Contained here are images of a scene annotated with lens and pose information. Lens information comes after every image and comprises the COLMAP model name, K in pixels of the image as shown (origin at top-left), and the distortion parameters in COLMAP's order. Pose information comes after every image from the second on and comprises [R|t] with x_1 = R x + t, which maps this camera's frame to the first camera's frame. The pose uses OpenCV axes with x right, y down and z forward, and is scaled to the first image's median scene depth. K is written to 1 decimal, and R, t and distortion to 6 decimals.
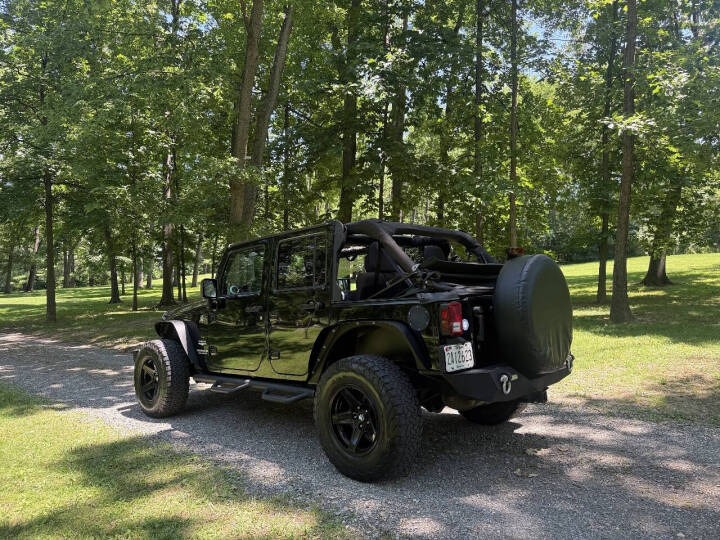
lens RADIAL K [[509.6, 0, 361.3], [0, 509.6, 269.2], [0, 0, 1]] dist [0.052338, -0.060453]
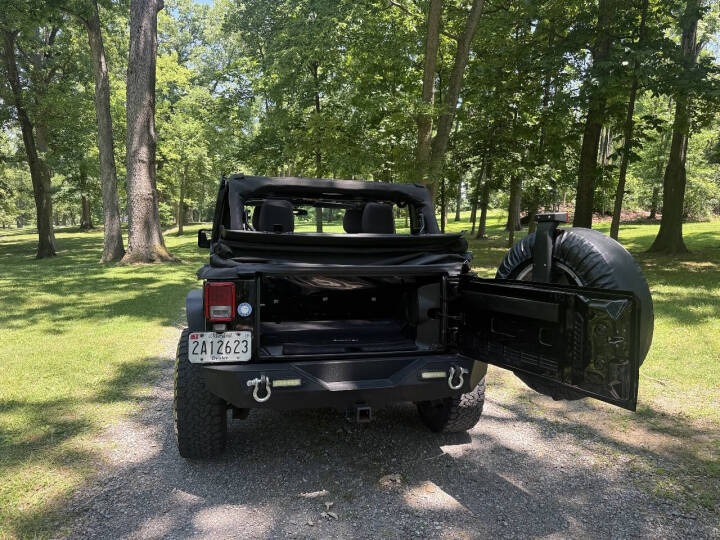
lens RADIAL K [[510.5, 0, 360.0], [0, 510.5, 270.0], [0, 0, 1]] dist [0.056482, -0.074646]
pose [[0.830661, 0.088065, -0.549770, 0.802372], [-0.014589, 0.990516, 0.136623, -0.069070], [0.556587, -0.105467, 0.824068, 0.432952]]
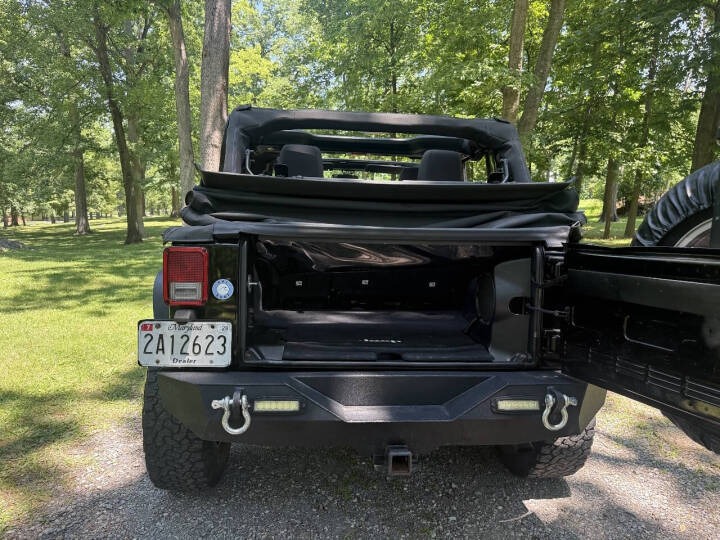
lens RADIAL K [[510.1, 0, 360.0], [0, 510.1, 270.0], [0, 0, 1]] dist [-0.001829, -0.000673]
pose [[0.734311, 0.113139, -0.669318, 0.666972], [-0.013320, 0.988224, 0.152433, 0.004779], [0.678683, -0.103018, 0.727171, 0.708954]]
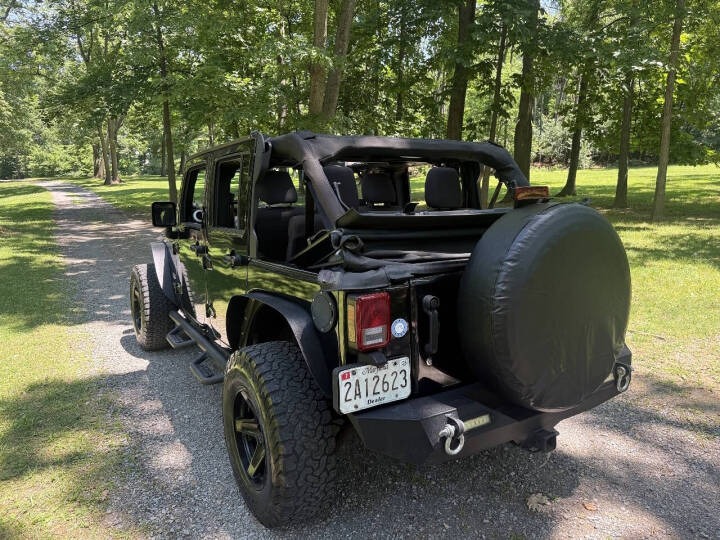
lens RADIAL K [[510.5, 0, 360.0], [0, 510.5, 270.0], [0, 0, 1]] dist [0.056482, -0.074646]
pose [[0.964020, 0.071267, -0.256097, 0.304689], [-0.013718, 0.975446, 0.219811, -0.084693], [0.265474, -0.208389, 0.941327, 0.449394]]
